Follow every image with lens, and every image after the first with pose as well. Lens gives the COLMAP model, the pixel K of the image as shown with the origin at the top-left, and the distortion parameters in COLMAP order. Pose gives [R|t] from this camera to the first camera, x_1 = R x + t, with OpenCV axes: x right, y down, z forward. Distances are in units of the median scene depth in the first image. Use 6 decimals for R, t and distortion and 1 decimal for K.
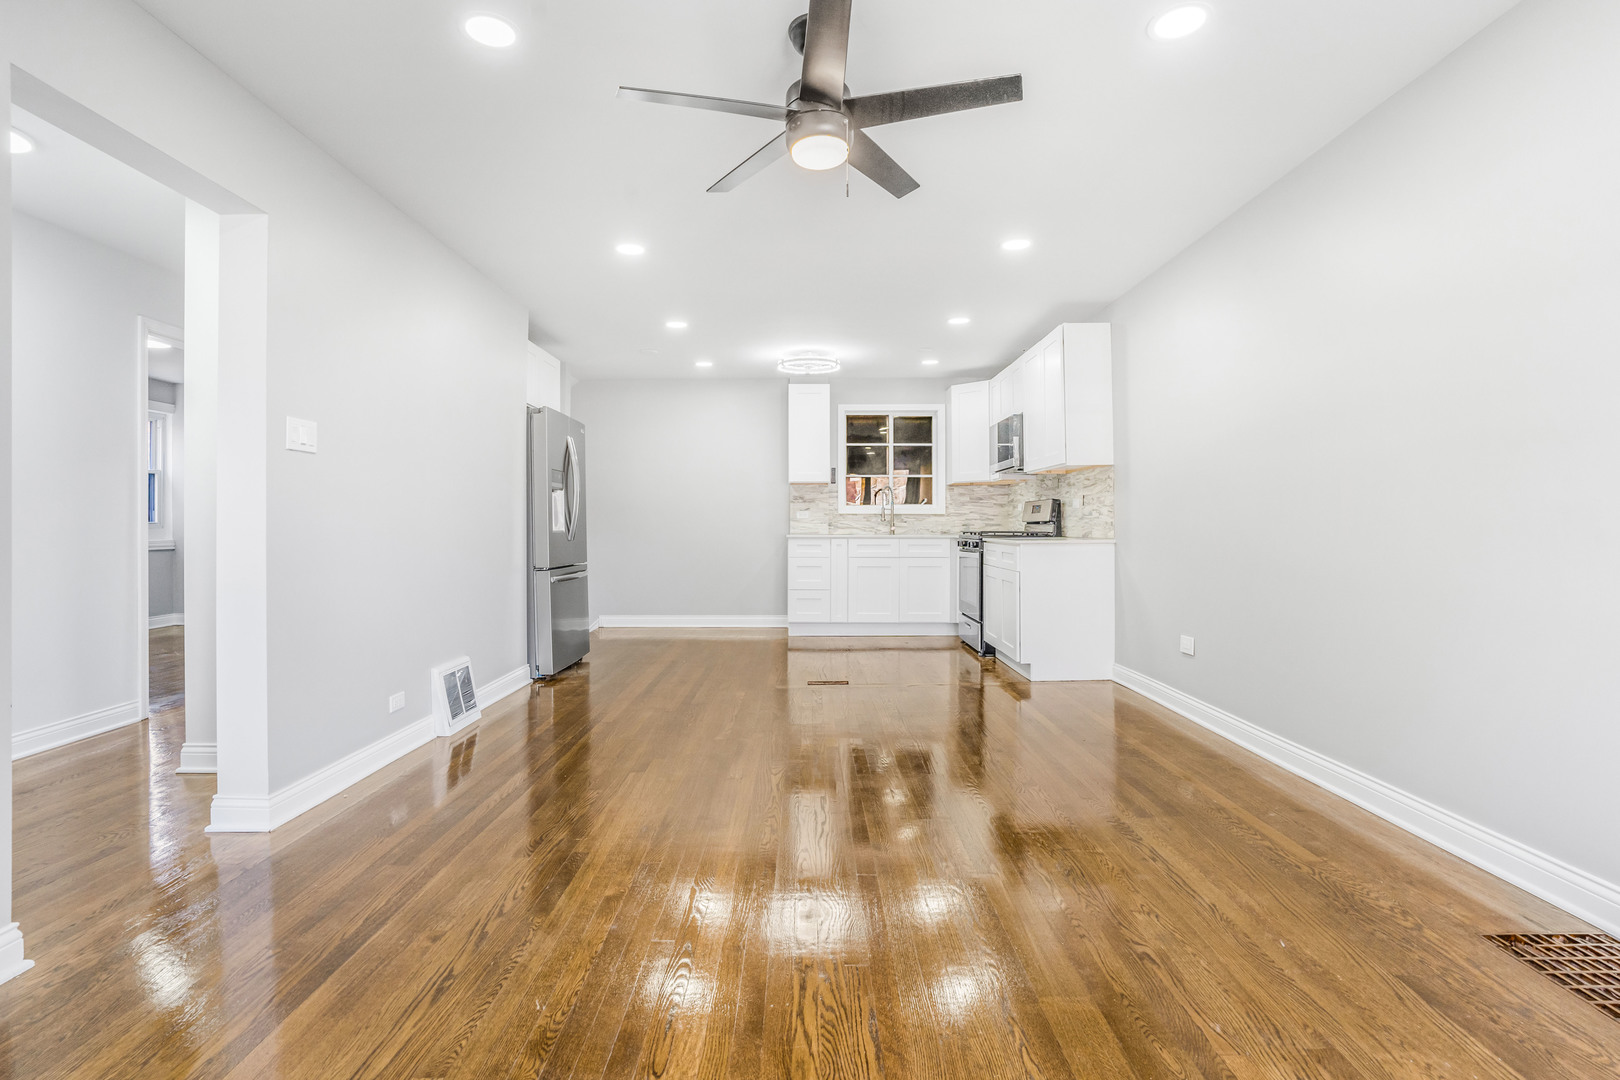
lens RADIAL K [[750.2, 0, 811.5], [0, 750.2, 534.2], [0, 0, 1]] dist [-0.018523, 0.004534]
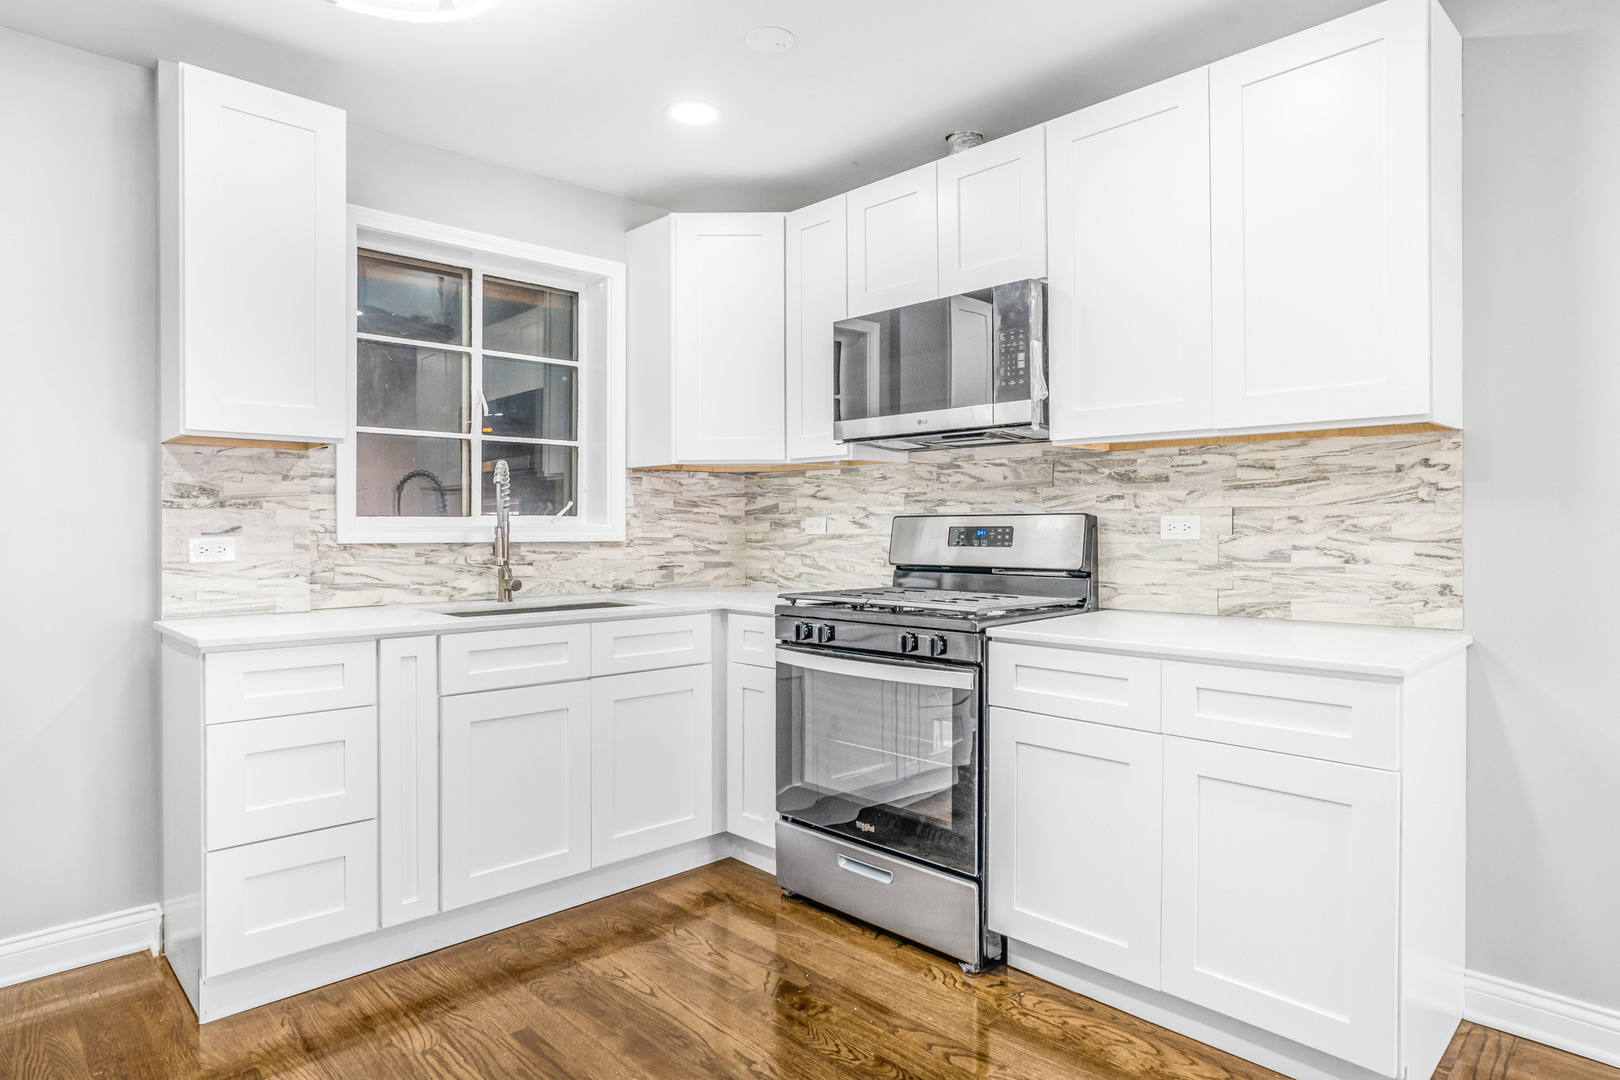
lens RADIAL K [[931.3, 0, 811.1], [0, 931.3, 527.9], [0, 0, 1]] dist [-0.008869, -0.001416]
pose [[0.718345, -0.000914, 0.695686, -0.093354], [0.009582, 0.999917, -0.008580, -0.028744], [-0.695621, 0.012829, 0.718295, 0.578160]]
